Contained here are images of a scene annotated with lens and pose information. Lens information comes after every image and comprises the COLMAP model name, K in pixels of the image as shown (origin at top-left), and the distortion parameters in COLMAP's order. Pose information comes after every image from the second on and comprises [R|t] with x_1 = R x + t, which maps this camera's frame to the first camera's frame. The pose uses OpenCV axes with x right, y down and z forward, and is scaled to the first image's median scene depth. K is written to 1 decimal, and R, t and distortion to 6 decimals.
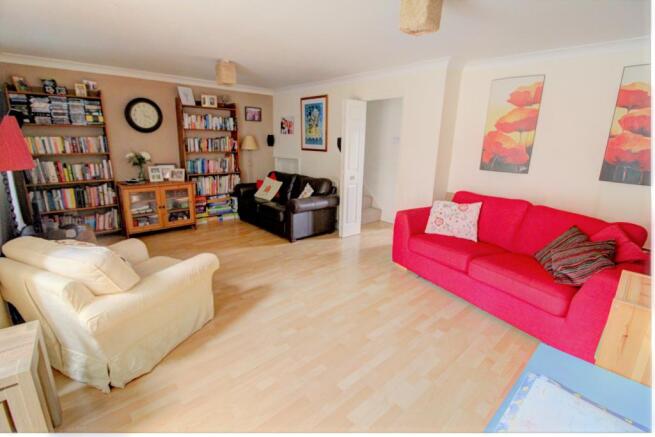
lens RADIAL K [[302.5, 0, 326.3], [0, 302.5, 217.8], [0, 0, 1]] dist [-0.008608, -0.005752]
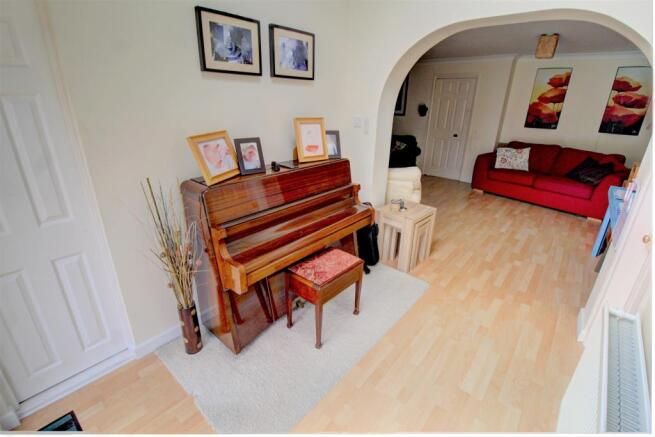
lens RADIAL K [[302.5, 0, 327.8], [0, 302.5, 218.2], [0, 0, 1]] dist [-0.008608, -0.005752]
pose [[0.992504, -0.056360, 0.108440, -0.802045], [0.041627, 0.990157, 0.133630, 0.067031], [-0.114904, -0.128114, 0.985081, -0.556072]]
